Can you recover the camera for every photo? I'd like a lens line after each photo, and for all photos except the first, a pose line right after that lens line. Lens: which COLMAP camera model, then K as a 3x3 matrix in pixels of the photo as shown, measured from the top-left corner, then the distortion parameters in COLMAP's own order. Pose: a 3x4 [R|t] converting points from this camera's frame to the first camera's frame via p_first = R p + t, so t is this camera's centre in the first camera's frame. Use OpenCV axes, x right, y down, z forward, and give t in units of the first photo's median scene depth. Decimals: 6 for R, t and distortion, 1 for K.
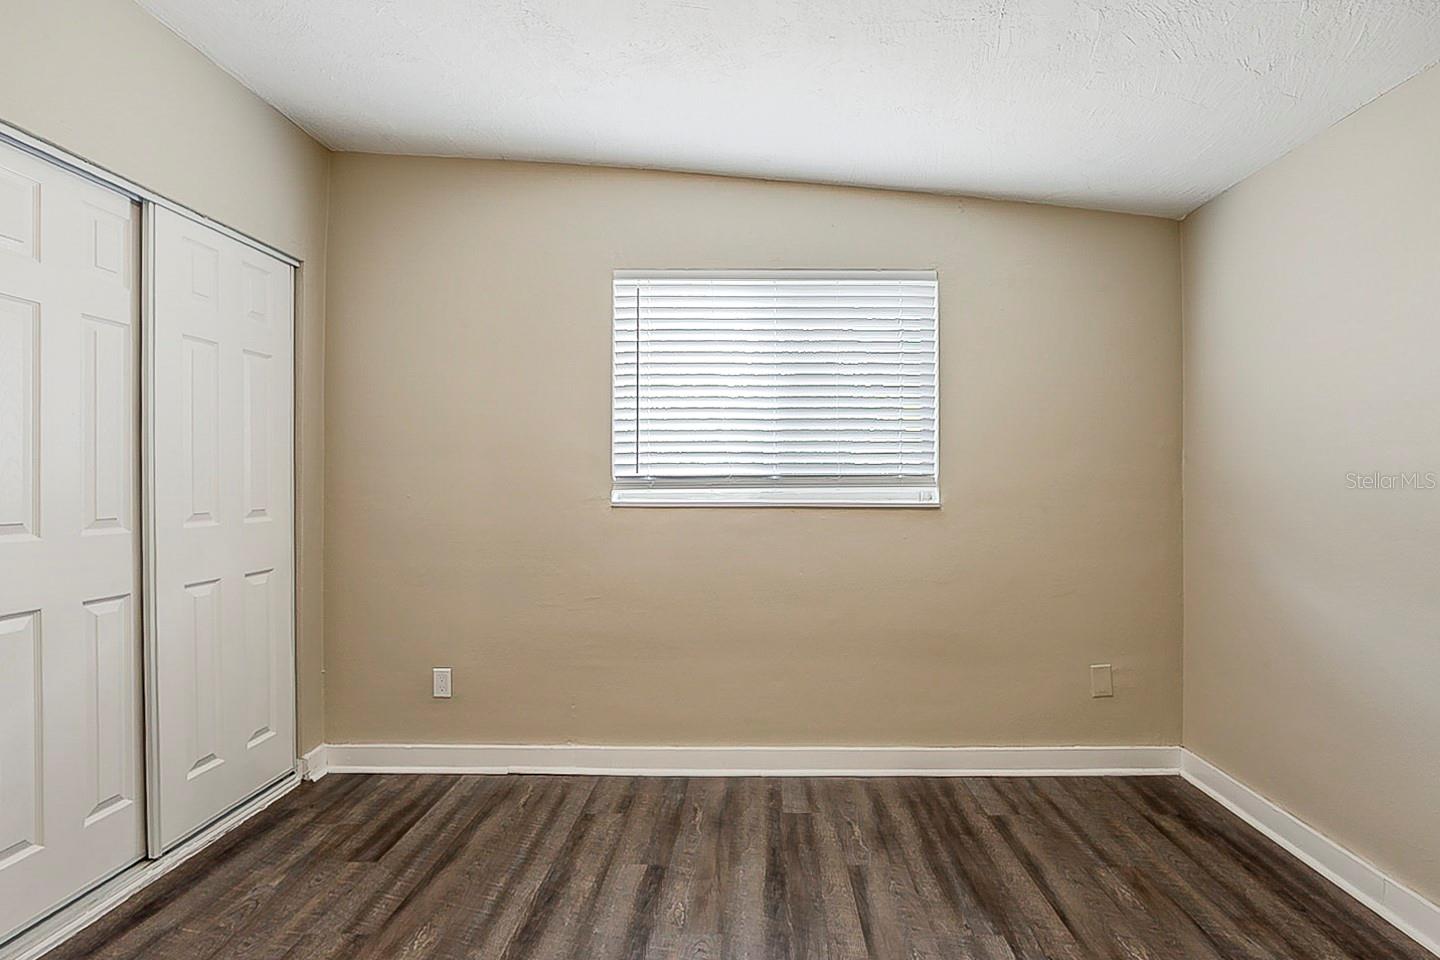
lens RADIAL K [[684.1, 0, 718.3], [0, 684.1, 477.7], [0, 0, 1]] dist [-0.015235, 0.003175]
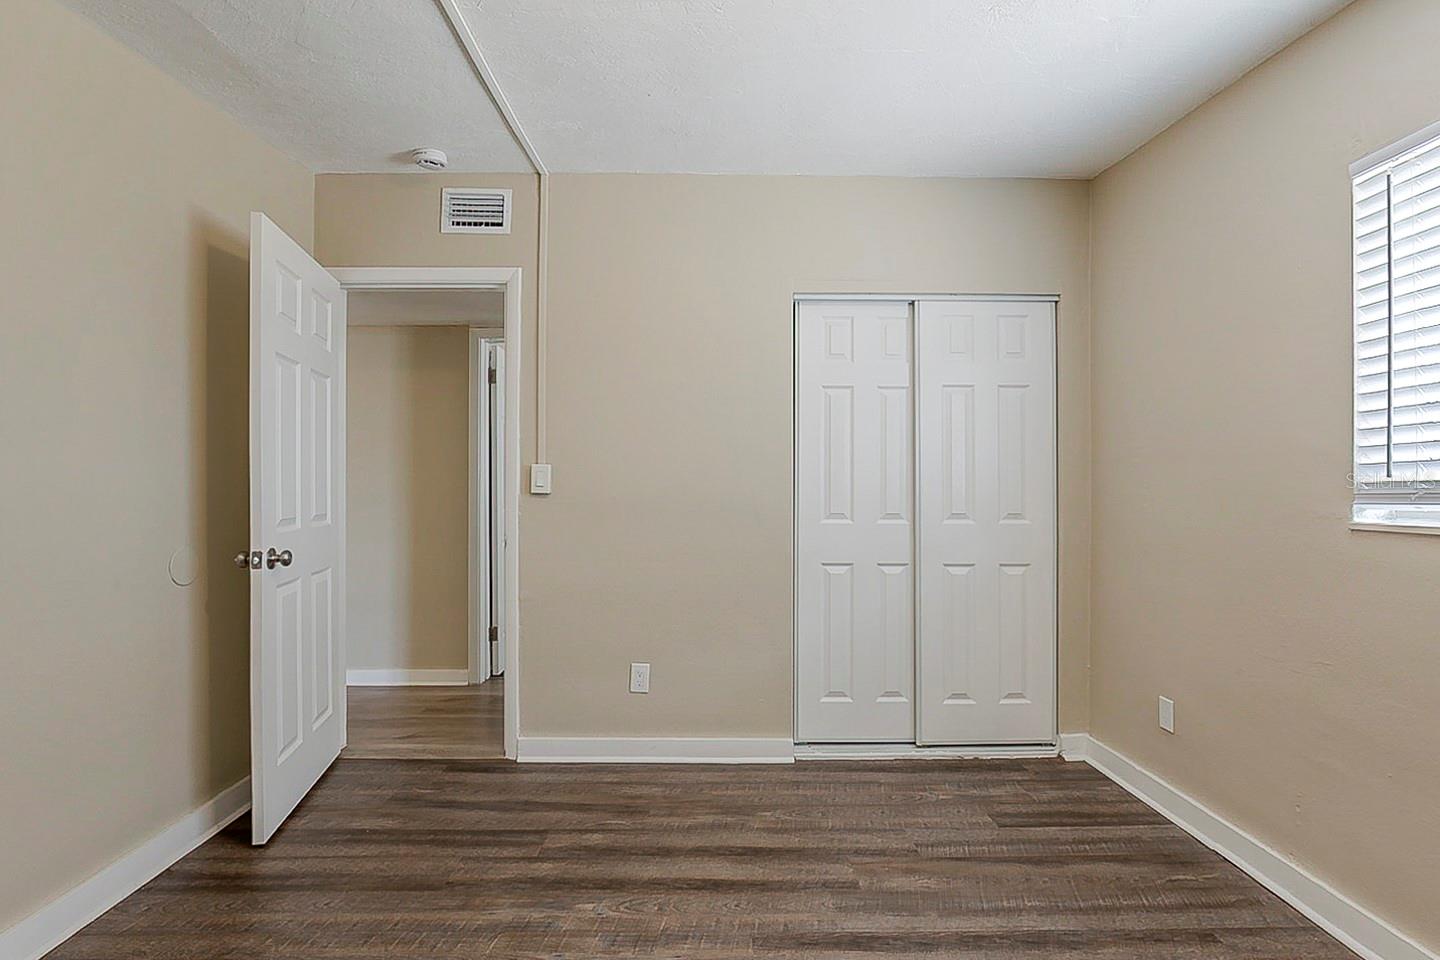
lens RADIAL K [[684.1, 0, 765.6], [0, 684.1, 494.6], [0, 0, 1]] dist [-0.015235, 0.003175]
pose [[0.076688, 0.006322, -0.997035, 0.515747], [0.001267, 0.999978, 0.006439, 0.004992], [0.997054, -0.001757, 0.076678, 0.461091]]
